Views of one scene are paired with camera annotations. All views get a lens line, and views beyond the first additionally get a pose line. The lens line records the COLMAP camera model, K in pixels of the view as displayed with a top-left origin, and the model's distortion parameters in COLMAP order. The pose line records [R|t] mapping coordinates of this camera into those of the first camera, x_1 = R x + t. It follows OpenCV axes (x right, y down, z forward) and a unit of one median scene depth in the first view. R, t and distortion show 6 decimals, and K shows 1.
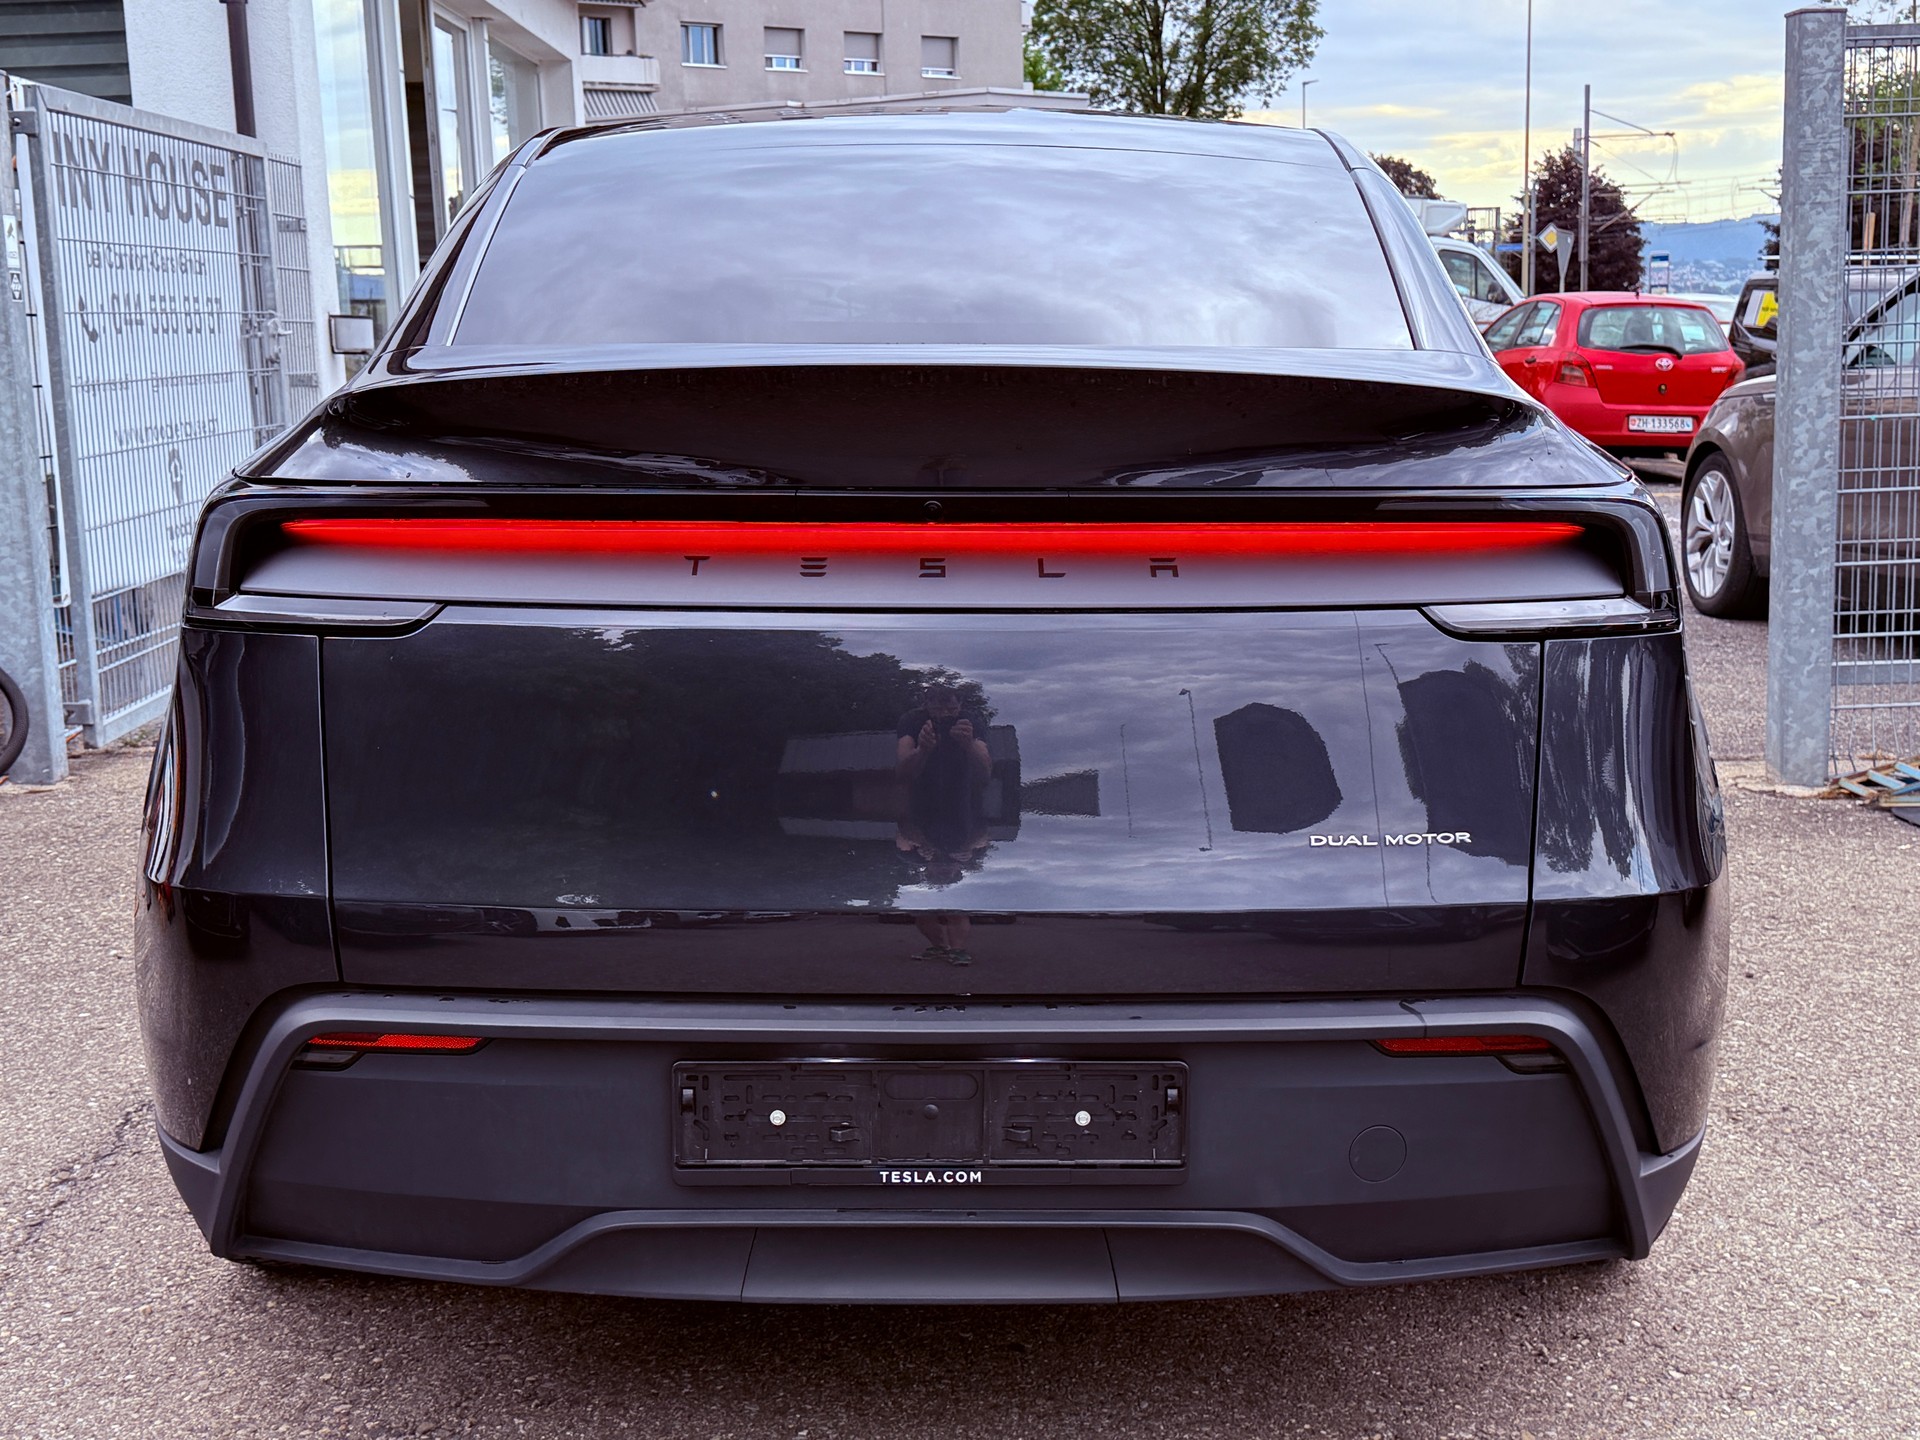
lens RADIAL K [[2407.6, 0, 960.0], [0, 2407.6, 720.0], [0, 0, 1]] dist [0.113264, -0.090517]
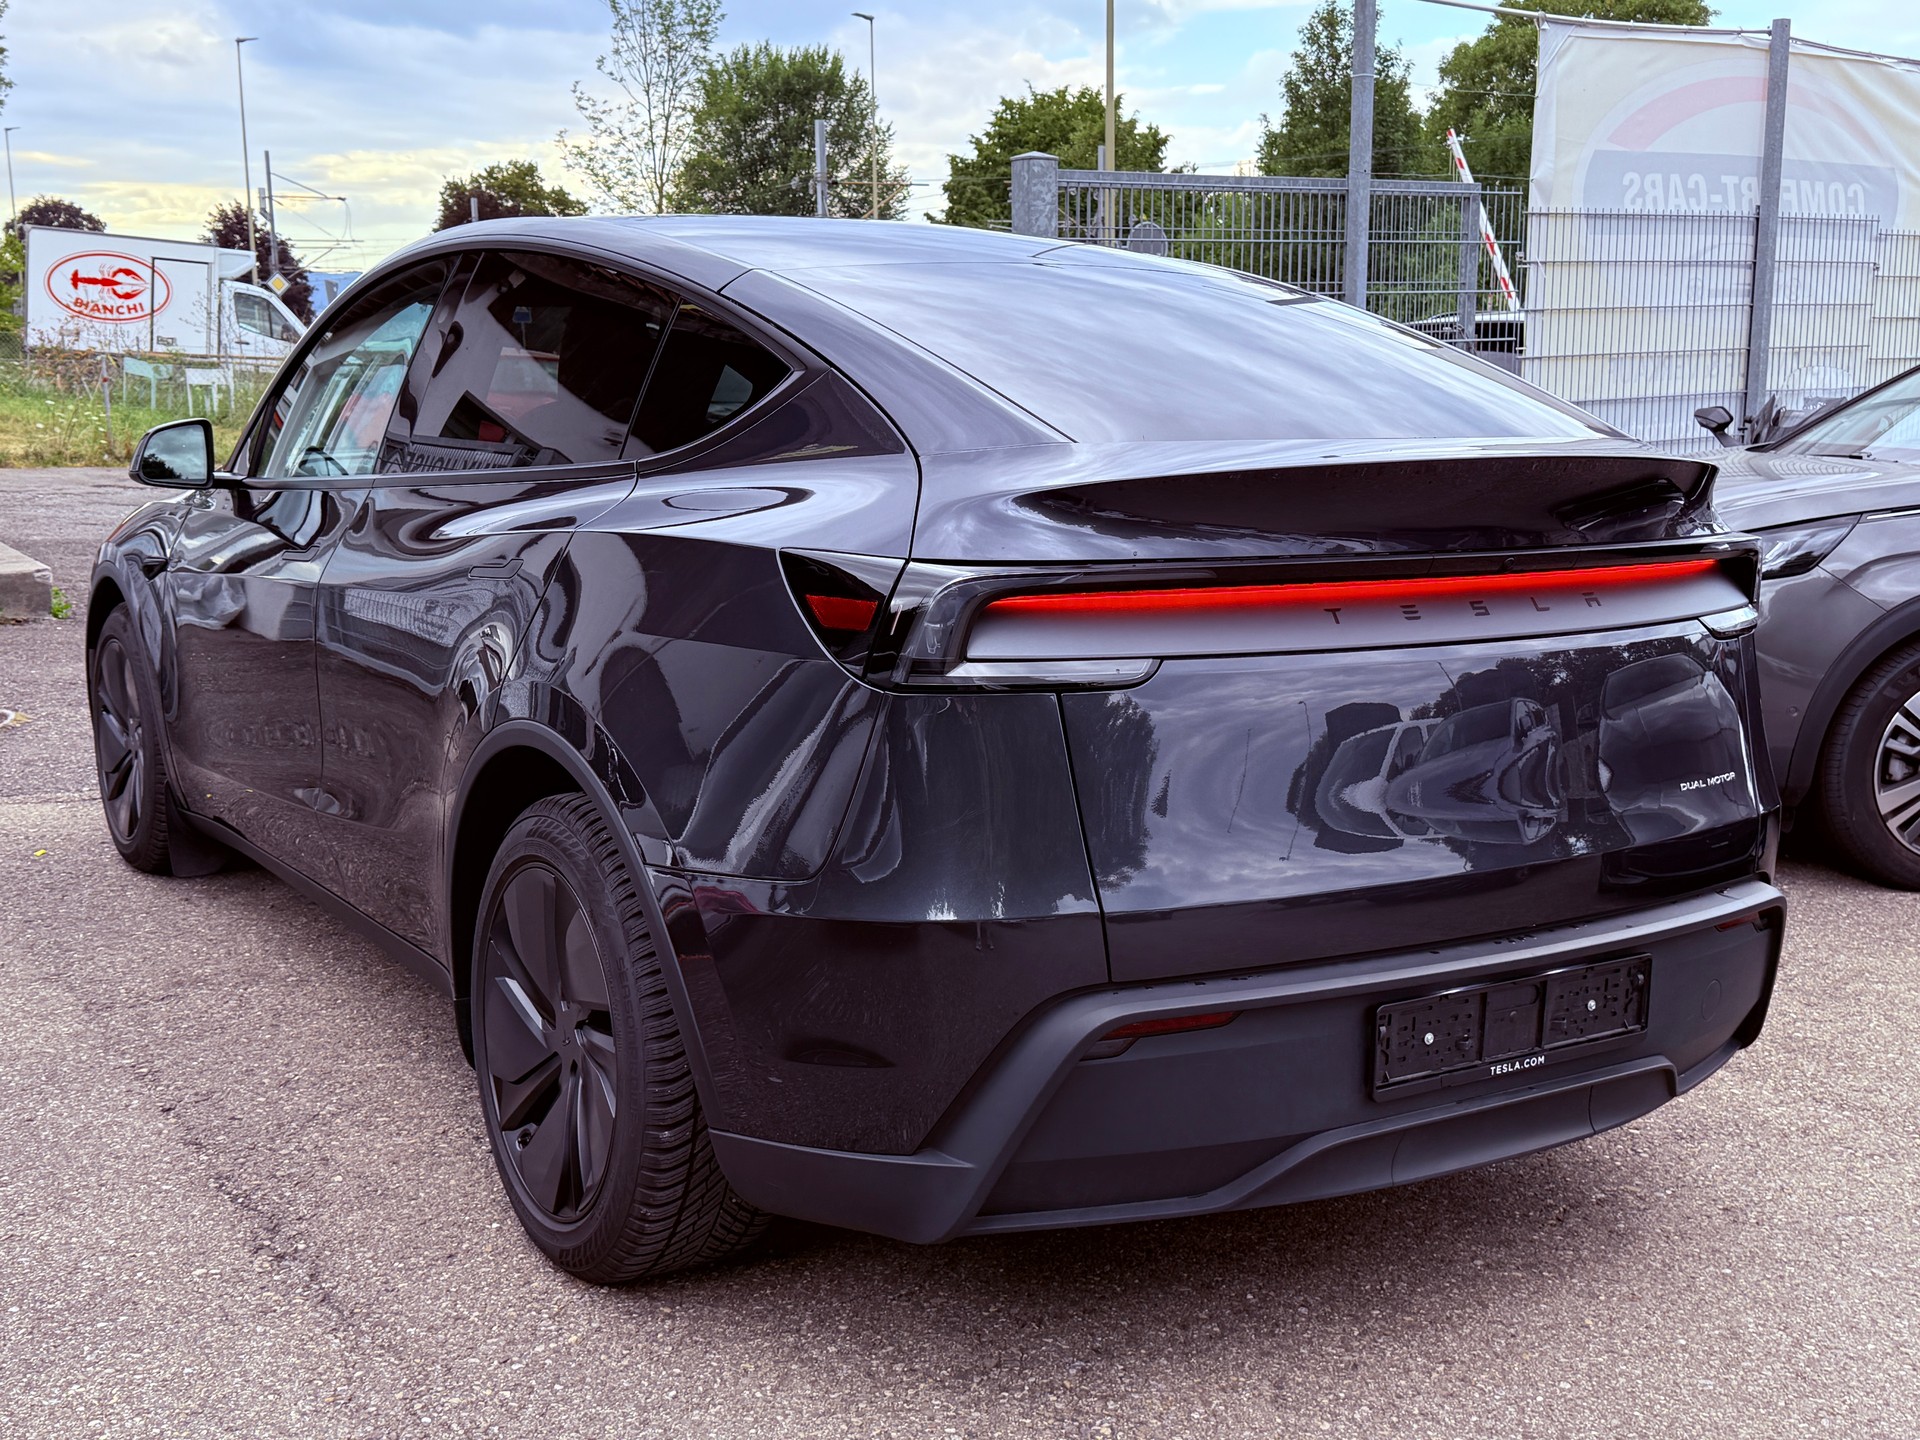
lens RADIAL K [[2030.2, 0, 960.0], [0, 2030.2, 720.0], [0, 0, 1]] dist [0.188373, -0.441750]
pose [[0.845097, -0.077153, 0.529017, -0.831389], [0.071125, 0.996961, 0.031779, -0.056545], [-0.529861, 0.010770, 0.848016, 0.193474]]
